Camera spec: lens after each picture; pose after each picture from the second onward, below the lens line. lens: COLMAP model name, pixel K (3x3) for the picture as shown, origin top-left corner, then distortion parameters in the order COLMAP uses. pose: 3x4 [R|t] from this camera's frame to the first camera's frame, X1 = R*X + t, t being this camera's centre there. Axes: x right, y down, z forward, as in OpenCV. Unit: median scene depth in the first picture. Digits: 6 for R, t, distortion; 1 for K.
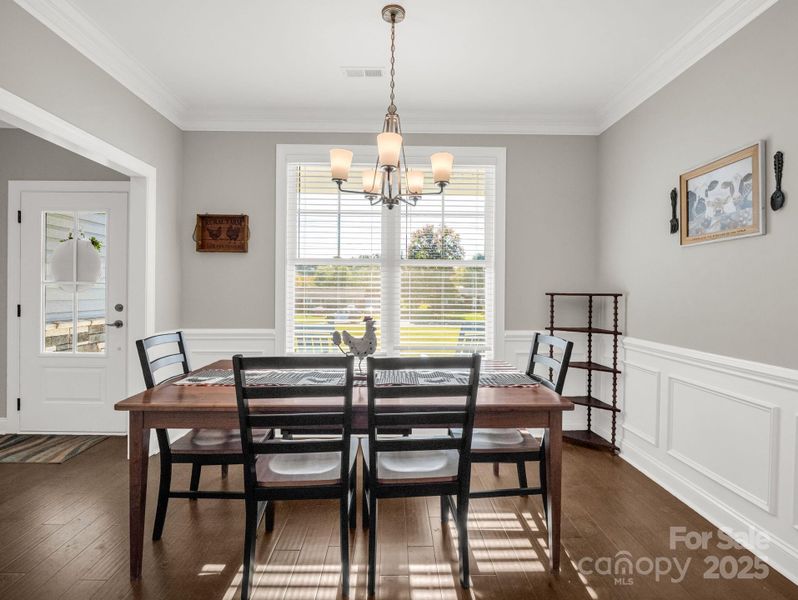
lens RADIAL K [[399.4, 0, 404.0], [0, 399.4, 290.4], [0, 0, 1]] dist [-0.002301, -0.001112]
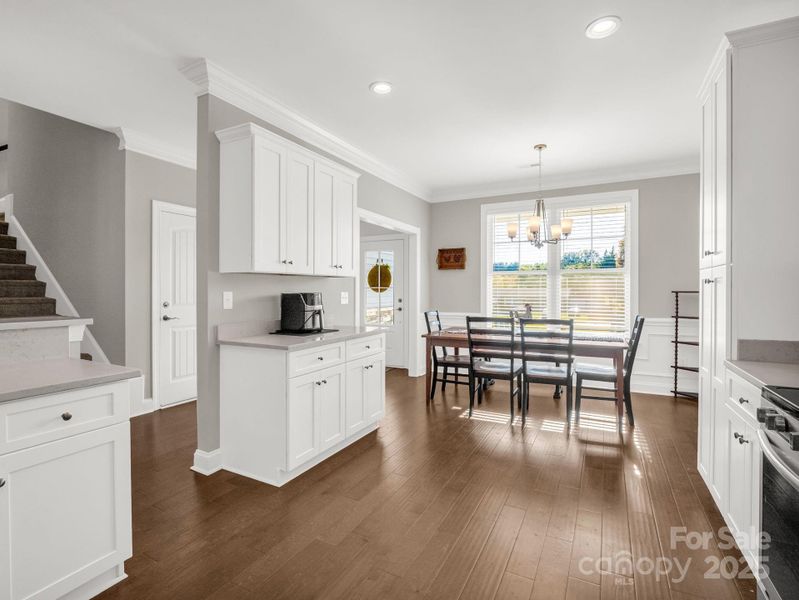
lens RADIAL K [[401.5, 0, 390.3], [0, 401.5, 294.3], [0, 0, 1]] dist [-0.003390, -0.004147]
pose [[0.864053, -0.002974, -0.503392, 0.213791], [0.007899, 0.999940, 0.007650, -0.000749], [0.503338, -0.010587, 0.864025, -0.698304]]
